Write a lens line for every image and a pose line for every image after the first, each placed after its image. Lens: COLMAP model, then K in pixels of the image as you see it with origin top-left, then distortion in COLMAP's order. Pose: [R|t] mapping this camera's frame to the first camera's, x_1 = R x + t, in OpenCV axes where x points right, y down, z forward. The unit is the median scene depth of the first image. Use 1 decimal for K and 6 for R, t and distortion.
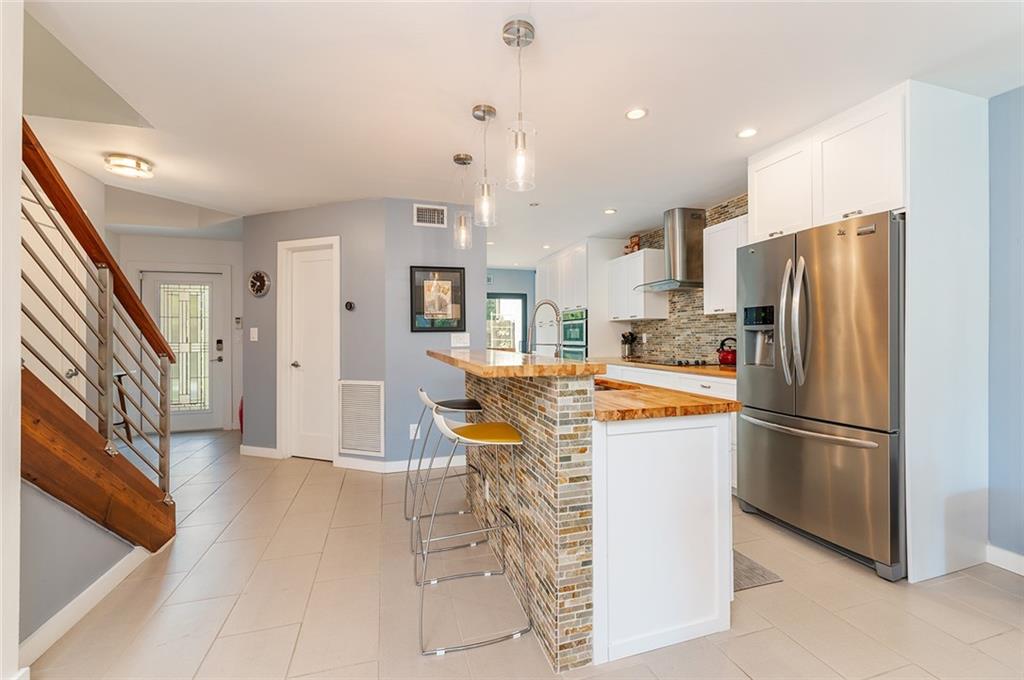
lens RADIAL K [[420.4, 0, 518.0], [0, 420.4, 333.0], [0, 0, 1]] dist [-0.001728, -0.000218]
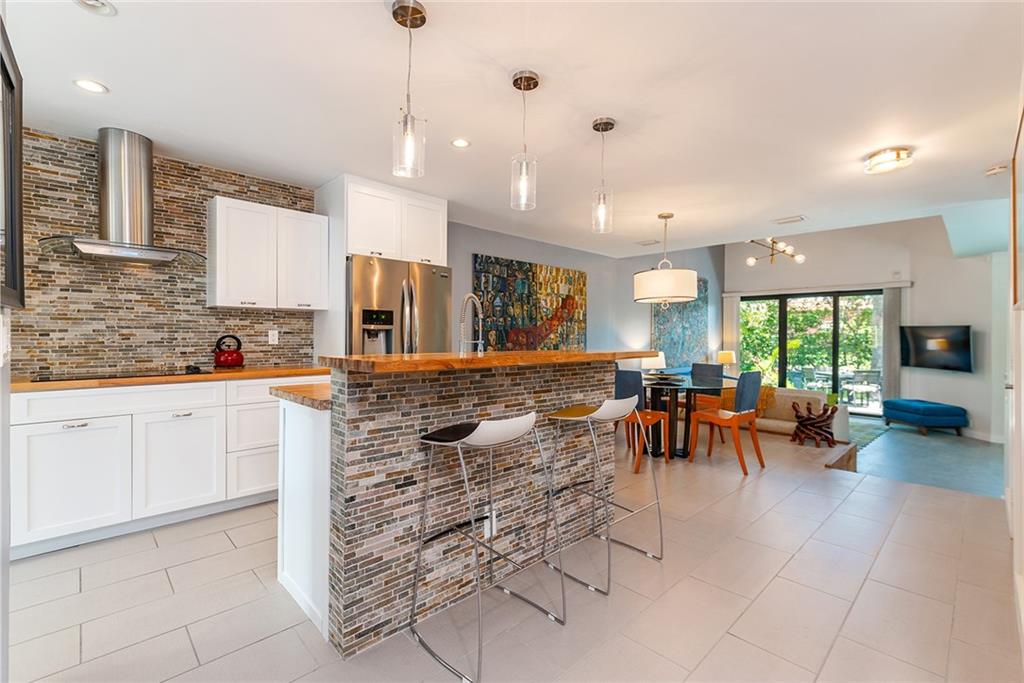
lens RADIAL K [[451.0, 0, 512.0], [0, 451.0, 341.5], [0, 0, 1]] dist [0.002210, 0.000202]
pose [[-0.442706, -0.006779, 0.896641, -0.544682], [-0.009534, 0.999950, 0.002853, 0.015464], [-0.896616, -0.007286, -0.442749, 0.862709]]
